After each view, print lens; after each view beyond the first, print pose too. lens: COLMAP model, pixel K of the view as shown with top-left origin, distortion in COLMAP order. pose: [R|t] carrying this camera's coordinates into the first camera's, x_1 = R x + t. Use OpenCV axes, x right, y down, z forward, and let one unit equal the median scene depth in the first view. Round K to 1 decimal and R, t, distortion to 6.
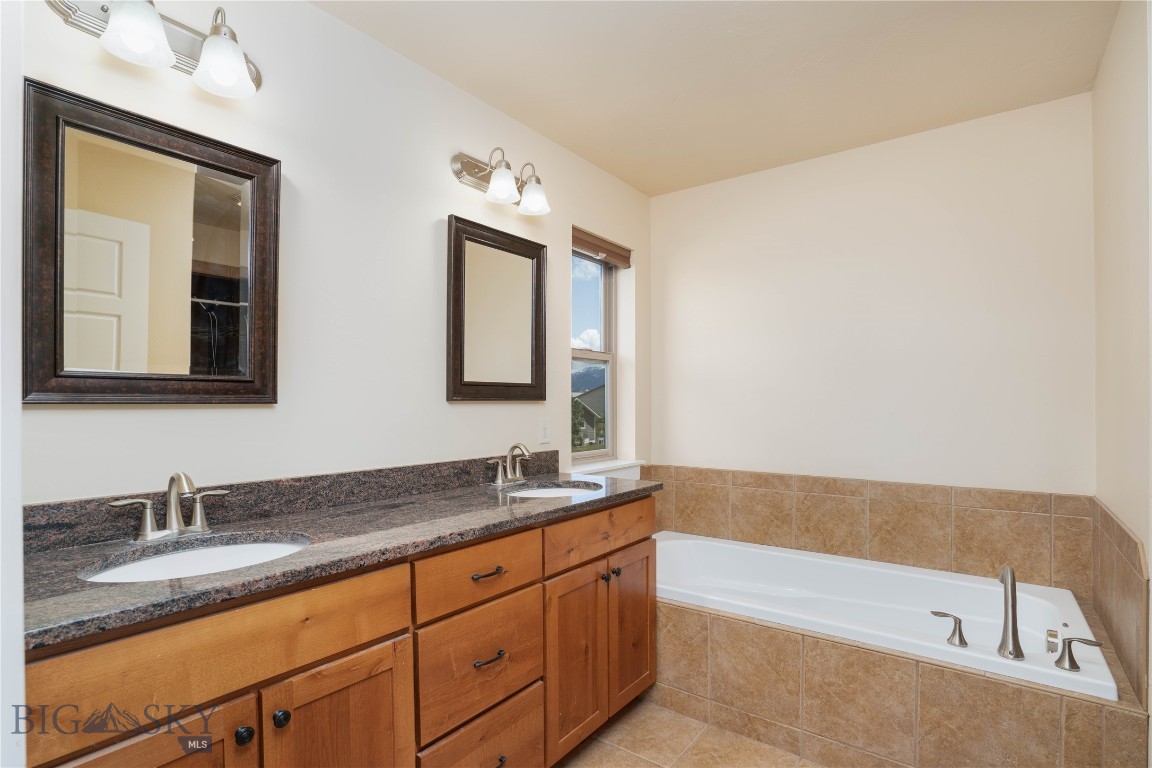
lens RADIAL K [[561.8, 0, 579.2], [0, 561.8, 428.8], [0, 0, 1]] dist [-0.057996, 0.020465]
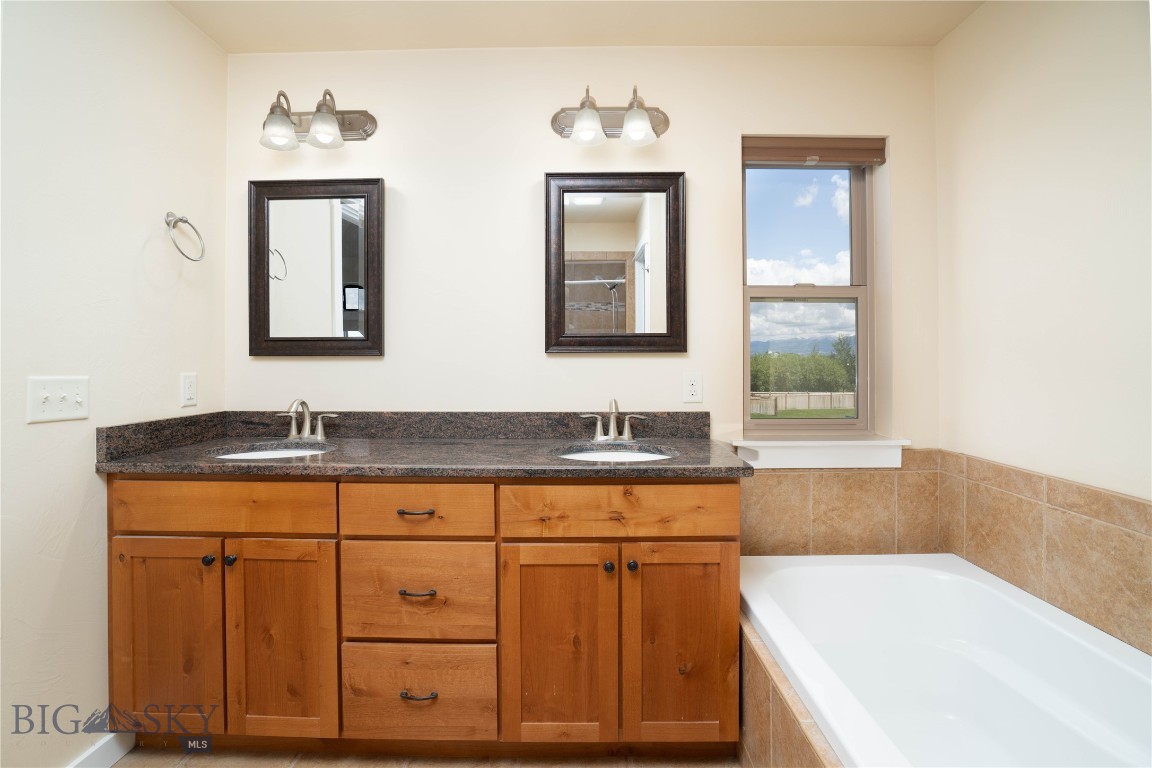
lens RADIAL K [[530.8, 0, 571.3], [0, 530.8, 380.2], [0, 0, 1]] dist [-0.032854, 0.000663]
pose [[0.582912, 0.030168, -0.811975, 0.590167], [-0.036034, 0.999287, 0.011259, -0.013368], [0.811736, 0.022695, 0.583584, 0.457762]]
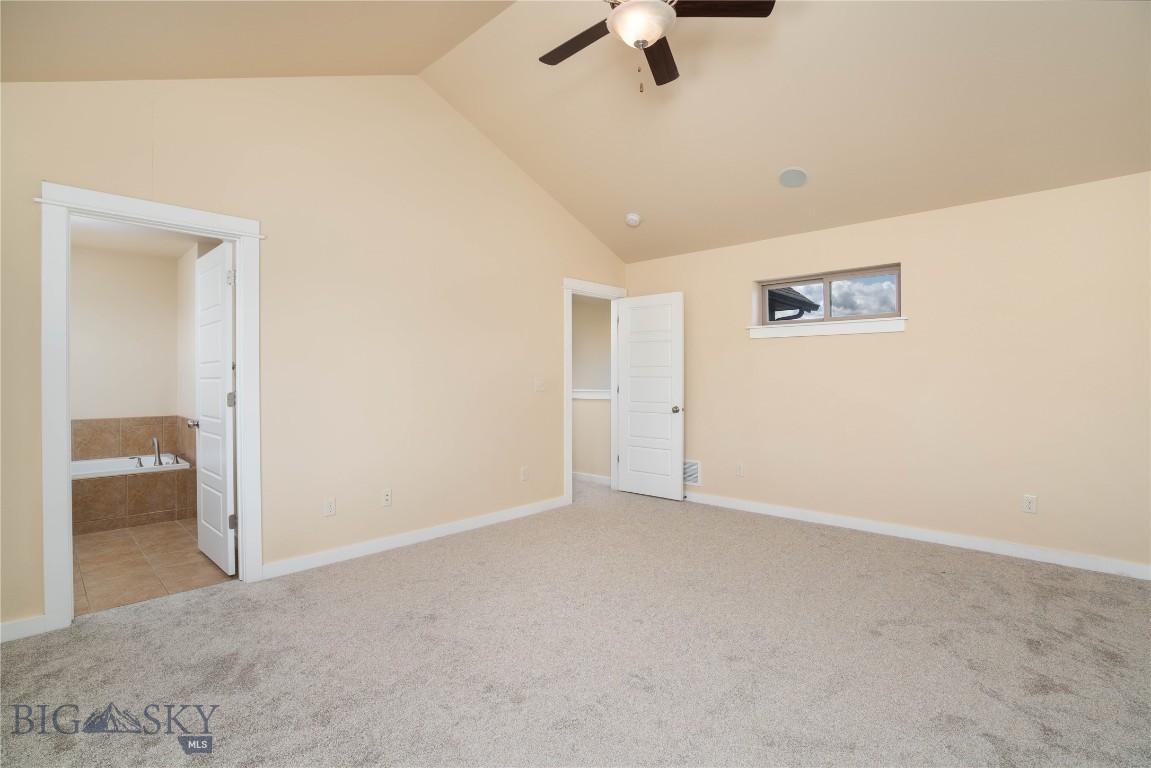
lens RADIAL K [[530.4, 0, 570.8], [0, 530.4, 380.2], [0, 0, 1]] dist [-0.032854, 0.000663]
pose [[0.132608, 0.003654, 0.991162, -1.336171], [0.041282, 0.999105, -0.009206, 0.053779], [-0.990308, 0.042138, 0.132339, -1.267295]]
